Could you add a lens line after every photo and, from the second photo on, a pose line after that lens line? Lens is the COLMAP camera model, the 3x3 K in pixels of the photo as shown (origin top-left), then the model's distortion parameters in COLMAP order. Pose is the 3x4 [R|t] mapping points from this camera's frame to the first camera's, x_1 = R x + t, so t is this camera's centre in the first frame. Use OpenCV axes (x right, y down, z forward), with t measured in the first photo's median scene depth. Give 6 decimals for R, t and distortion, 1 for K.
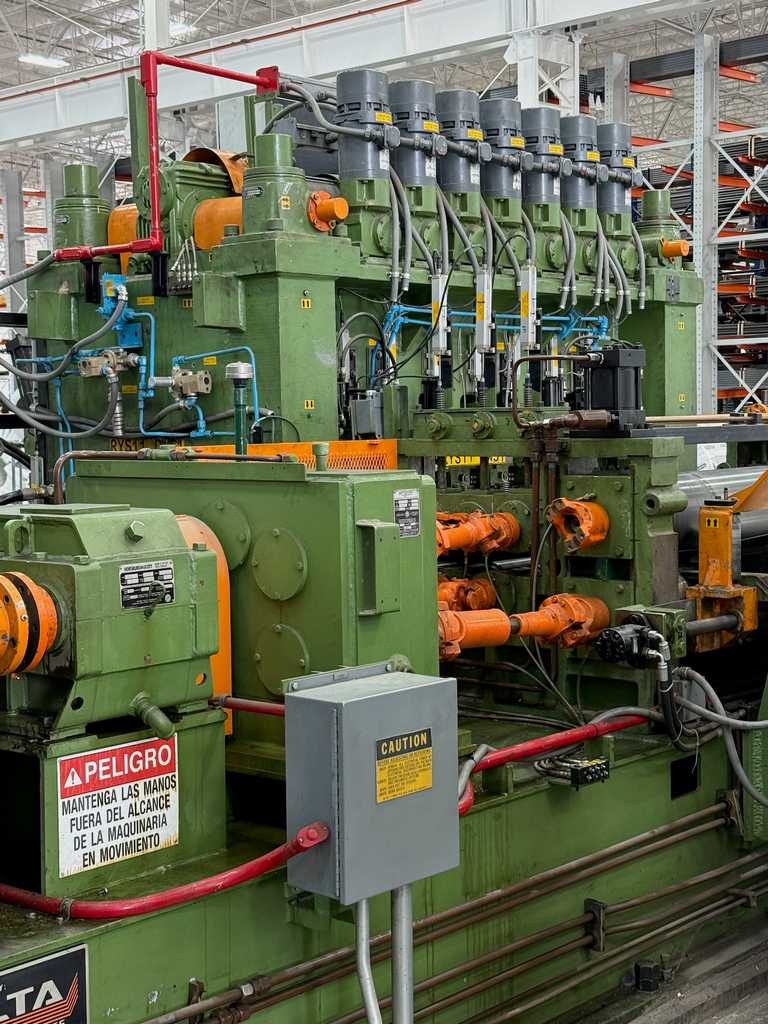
lens RADIAL K [[1571.8, 0, 384.0], [0, 1571.8, 512.0], [0, 0, 1]] dist [0.242478, -0.079637]
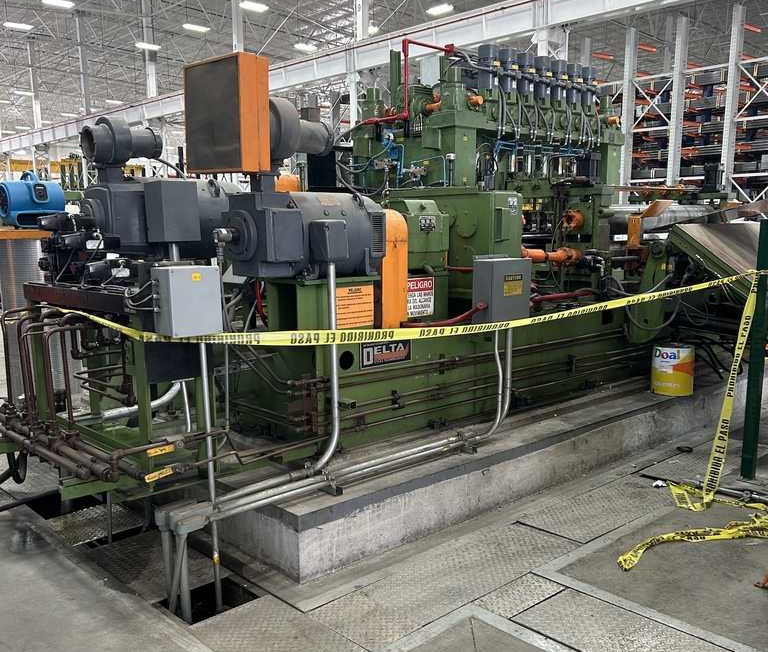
lens RADIAL K [[773.2, 0, 385.2], [0, 773.2, 350.4], [0, 0, 1]] dist [0.118234, -0.017056]
pose [[0.995827, 0.025419, -0.087652, -0.054318], [-0.016850, 0.995127, 0.097148, 0.081822], [0.089695, -0.095265, 0.991403, -0.276463]]
